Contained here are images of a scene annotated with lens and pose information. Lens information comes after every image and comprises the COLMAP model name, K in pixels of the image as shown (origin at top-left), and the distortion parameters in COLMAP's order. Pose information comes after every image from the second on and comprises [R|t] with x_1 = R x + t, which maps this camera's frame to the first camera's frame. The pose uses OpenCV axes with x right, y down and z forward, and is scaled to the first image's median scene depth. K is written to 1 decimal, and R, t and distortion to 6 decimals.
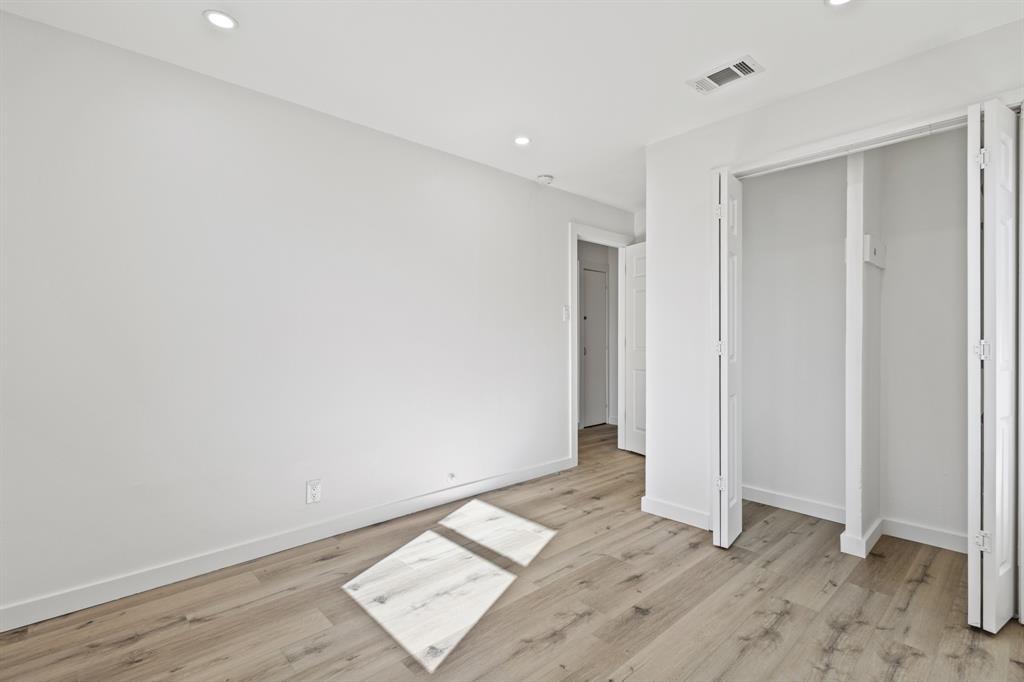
lens RADIAL K [[470.0, 0, 507.8], [0, 470.0, 338.2], [0, 0, 1]] dist [0.002025, -0.001020]
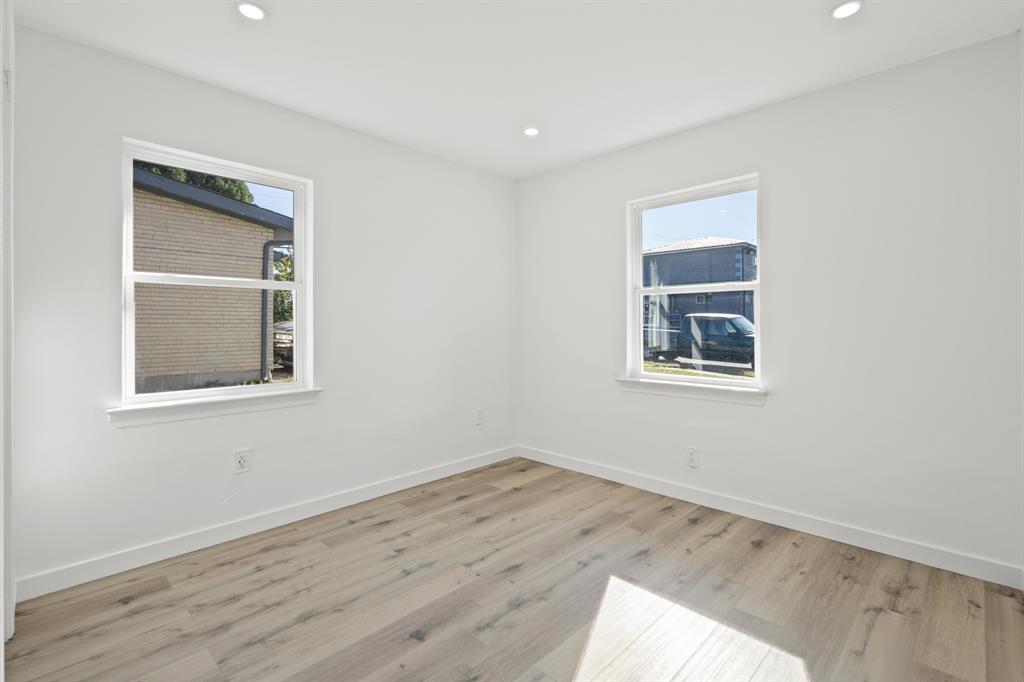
lens RADIAL K [[470.0, 0, 507.8], [0, 470.0, 338.2], [0, 0, 1]] dist [0.002025, -0.001020]
pose [[-0.998699, 0.005336, -0.050706, 0.170271], [0.003796, 0.999530, 0.030419, -0.003947], [0.050845, 0.030187, -0.998250, 2.011095]]
